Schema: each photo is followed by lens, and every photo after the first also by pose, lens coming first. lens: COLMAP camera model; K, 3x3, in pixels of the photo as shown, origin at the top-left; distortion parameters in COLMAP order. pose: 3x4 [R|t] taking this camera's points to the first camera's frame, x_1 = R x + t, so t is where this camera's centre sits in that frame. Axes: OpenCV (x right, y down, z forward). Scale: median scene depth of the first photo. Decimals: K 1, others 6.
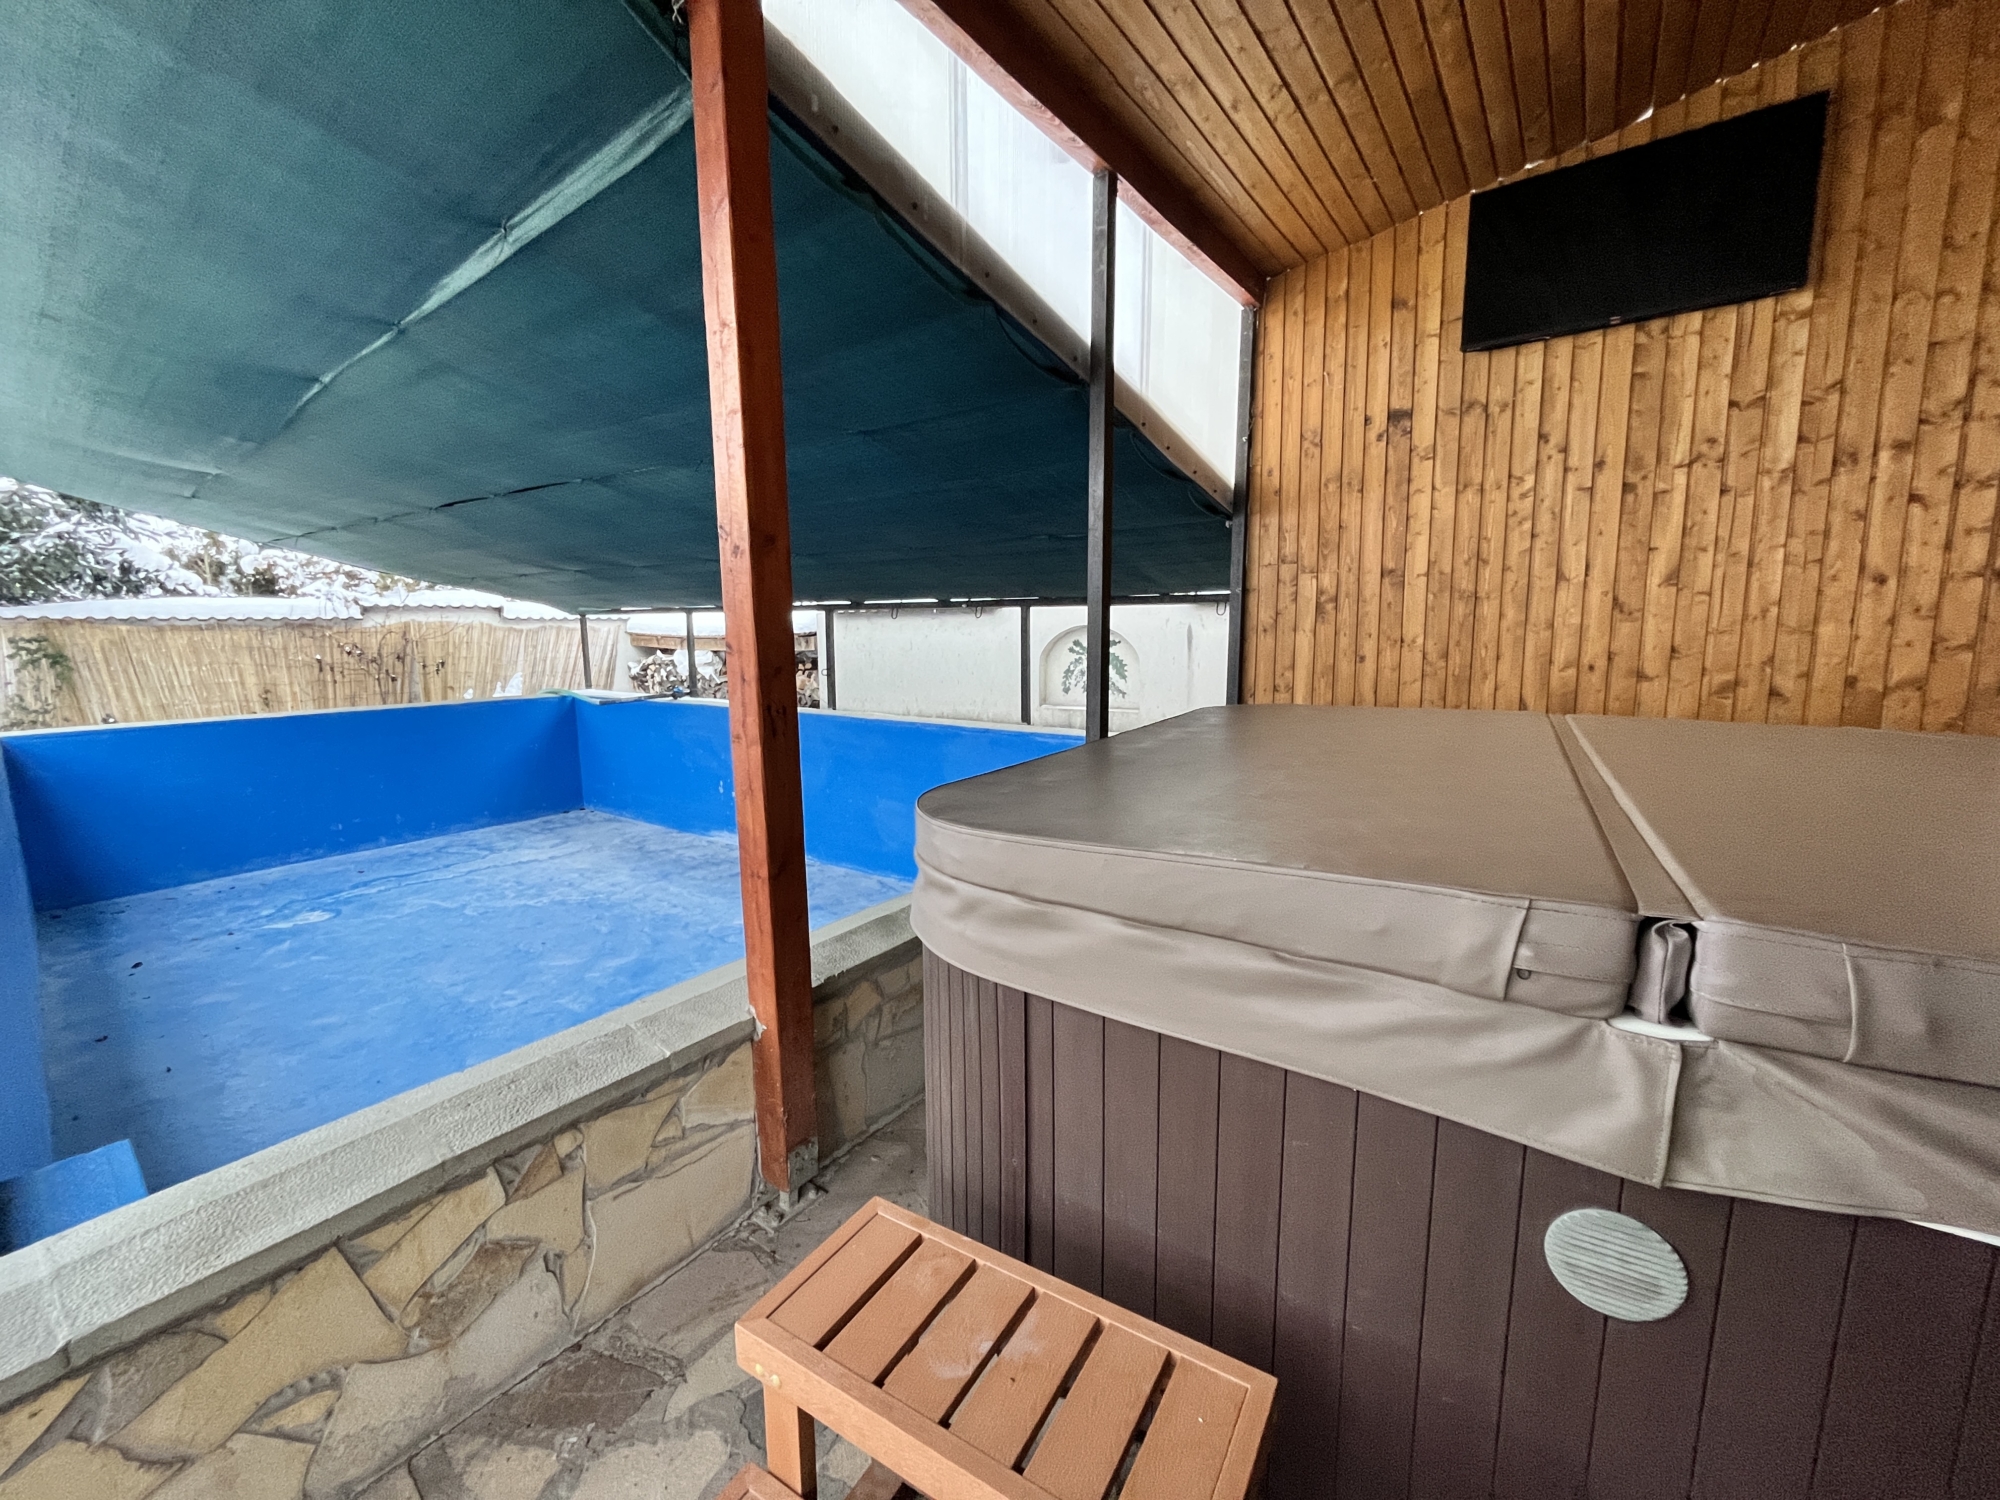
lens RADIAL K [[805.4, 0, 994.1], [0, 805.4, 747.4], [0, 0, 1]] dist [-0.004032, -0.000296]
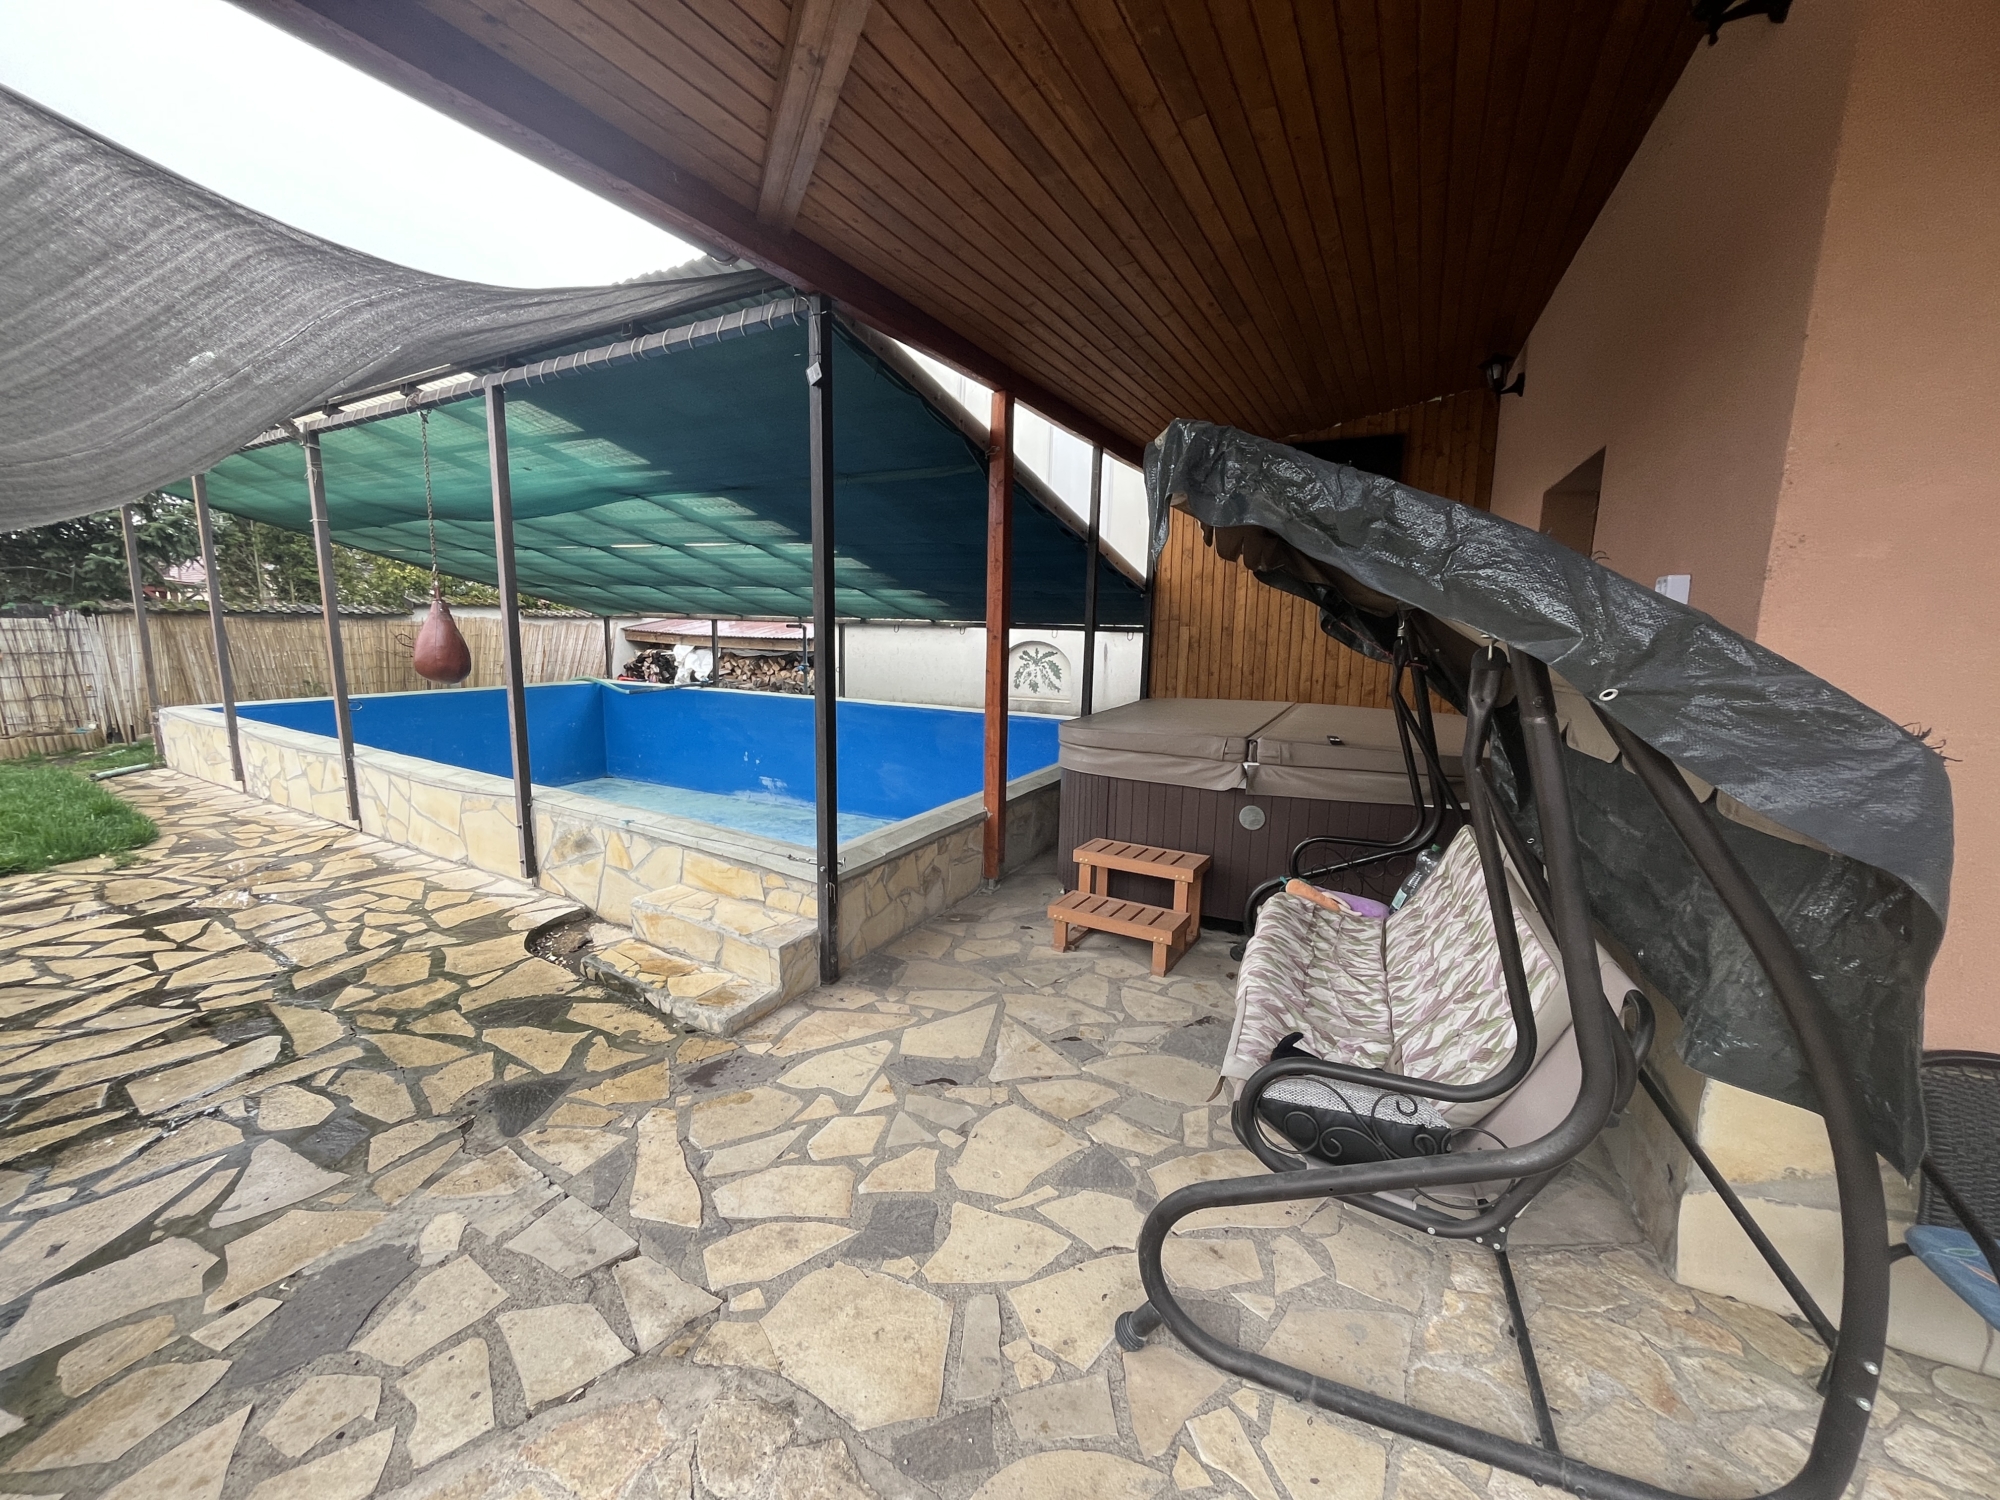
lens RADIAL K [[805.4, 0, 994.1], [0, 805.4, 747.4], [0, 0, 1]] dist [-0.004032, -0.000296]
pose [[0.988926, 0.005769, 0.148298, -0.328007], [-0.007213, 0.999932, 0.009199, 0.049618], [-0.148235, -0.010167, 0.988900, -0.796414]]
